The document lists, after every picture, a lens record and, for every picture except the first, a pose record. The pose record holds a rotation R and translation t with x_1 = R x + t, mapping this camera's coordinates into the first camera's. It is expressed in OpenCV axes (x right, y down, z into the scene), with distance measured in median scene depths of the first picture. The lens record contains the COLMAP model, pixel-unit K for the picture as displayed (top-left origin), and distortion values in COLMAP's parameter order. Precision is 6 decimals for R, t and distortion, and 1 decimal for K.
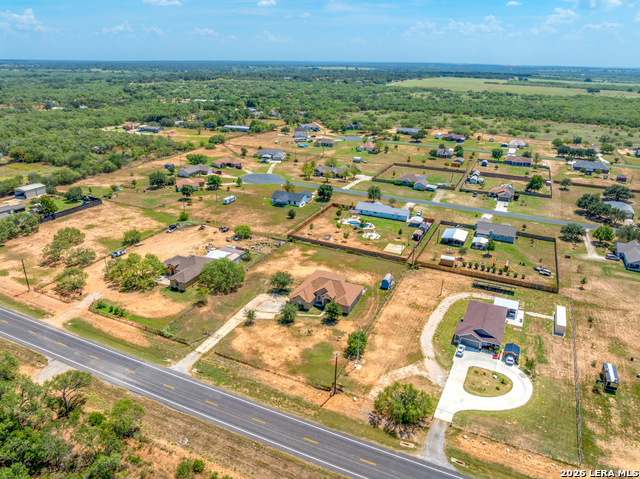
lens RADIAL K [[452.9, 0, 321.6], [0, 452.9, 238.0], [0, 0, 1]] dist [-0.033632, -0.002469]
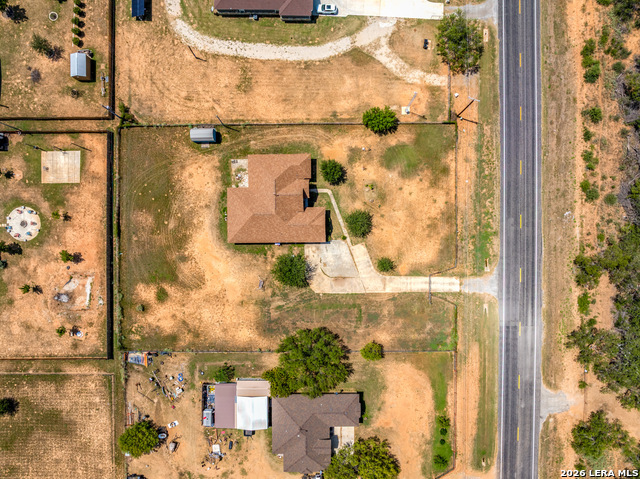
lens RADIAL K [[452.9, 0, 321.6], [0, 452.9, 238.0], [0, 0, 1]] dist [-0.033632, -0.002469]
pose [[-0.412977, -0.909975, -0.037346, -0.029251], [0.324214, -0.185212, 0.927675, -0.392731], [-0.851079, 0.371000, 0.371515, 0.547924]]
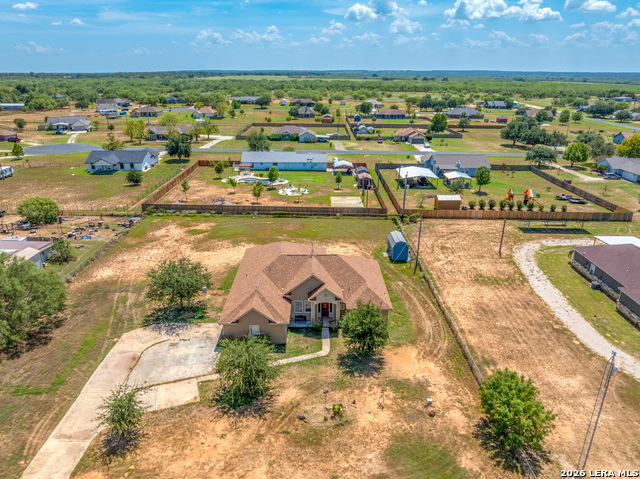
lens RADIAL K [[452.9, 0, 321.6], [0, 452.9, 238.0], [0, 0, 1]] dist [-0.033632, -0.002469]
pose [[0.909327, -0.153670, 0.386666, -0.094002], [0.161833, 0.986750, 0.011571, 0.056045], [-0.383321, 0.052054, 0.922147, 0.479689]]
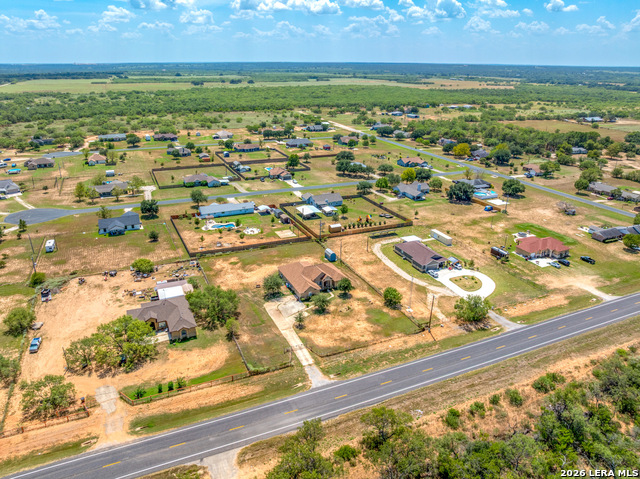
lens RADIAL K [[452.9, 0, 321.6], [0, 452.9, 238.0], [0, 0, 1]] dist [-0.033632, -0.002469]
pose [[0.658308, -0.284239, 0.697021, -0.539521], [0.280931, 0.951836, 0.122822, -0.075803], [-0.698361, 0.114960, 0.706453, 0.162742]]
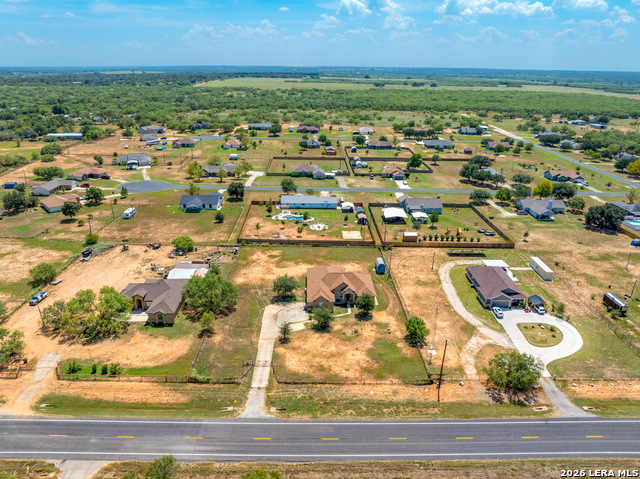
lens RADIAL K [[452.9, 0, 321.6], [0, 452.9, 238.0], [0, 0, 1]] dist [-0.033632, -0.002469]
pose [[0.902453, -0.157881, 0.400814, -0.282134], [0.160463, 0.986663, 0.027358, -0.006967], [-0.399788, 0.039627, 0.915751, 0.136280]]
